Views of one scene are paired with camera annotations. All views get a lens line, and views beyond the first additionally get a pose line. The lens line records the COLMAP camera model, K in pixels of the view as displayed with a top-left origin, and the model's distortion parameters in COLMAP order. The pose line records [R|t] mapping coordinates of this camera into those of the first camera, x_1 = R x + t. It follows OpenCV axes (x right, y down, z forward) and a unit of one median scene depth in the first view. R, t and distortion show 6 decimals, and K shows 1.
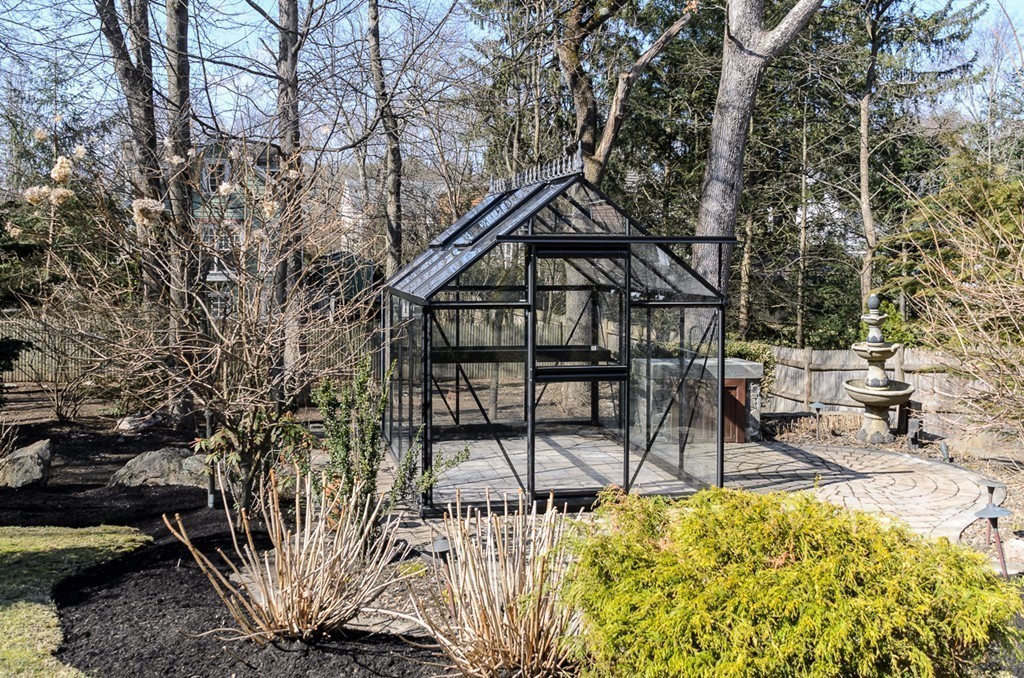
lens RADIAL K [[661.3, 0, 513.3], [0, 661.3, 363.7], [0, 0, 1]] dist [0.000720, 0.001097]
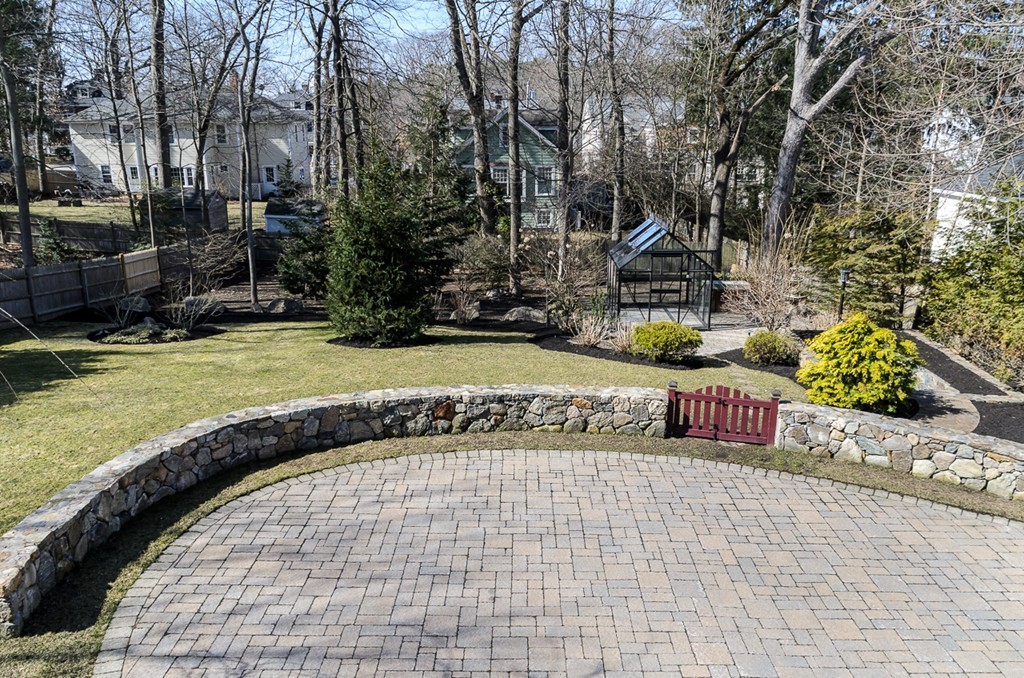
lens RADIAL K [[661.3, 0, 513.3], [0, 661.3, 363.7], [0, 0, 1]] dist [0.000720, 0.001097]
pose [[0.944904, 0.065451, -0.320736, 0.228287], [0.002594, 0.978279, 0.207274, -0.164166], [0.327336, -0.196686, 0.924211, -1.245723]]
